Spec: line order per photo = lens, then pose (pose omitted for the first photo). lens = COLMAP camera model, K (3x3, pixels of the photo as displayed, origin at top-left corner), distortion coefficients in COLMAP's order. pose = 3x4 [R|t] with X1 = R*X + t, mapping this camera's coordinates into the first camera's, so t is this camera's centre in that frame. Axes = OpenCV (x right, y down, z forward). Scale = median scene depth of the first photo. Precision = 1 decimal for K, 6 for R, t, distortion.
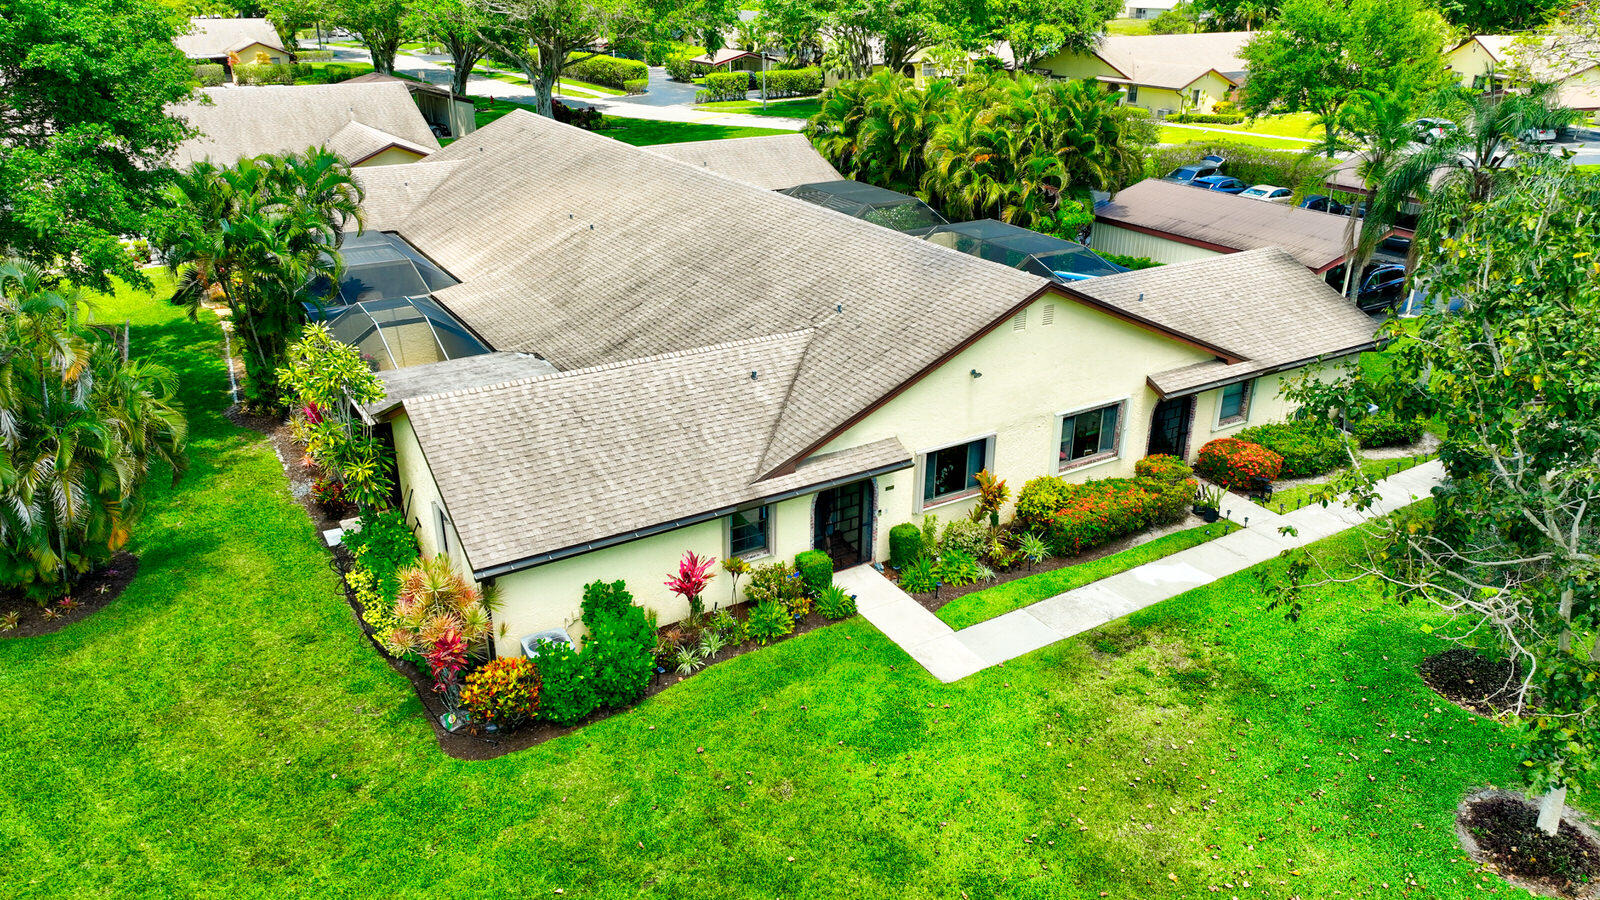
lens RADIAL K [[1124.2, 0, 800.0], [0, 1124.2, 450.0], [0, 0, 1]] dist [0.023182, 0.000479]
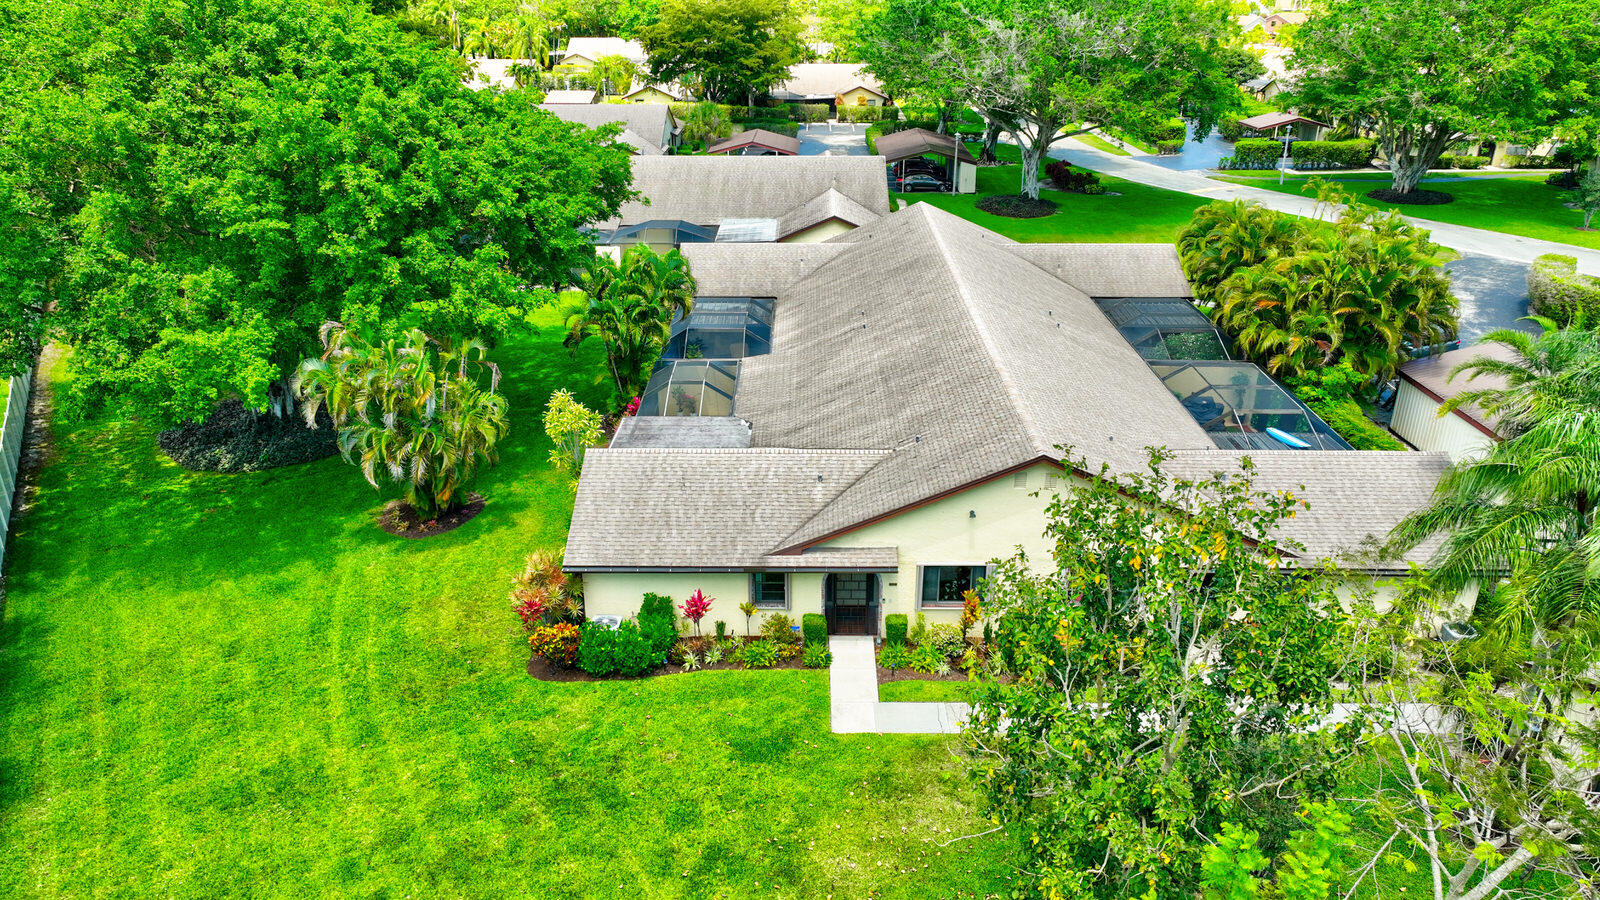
lens RADIAL K [[1124.2, 0, 800.0], [0, 1124.2, 450.0], [0, 0, 1]] dist [0.023182, 0.000479]
pose [[0.851607, 0.202704, -0.483401, 0.612592], [-0.205591, 0.977475, 0.047694, -0.165586], [0.482180, 0.058766, 0.874099, -0.212385]]
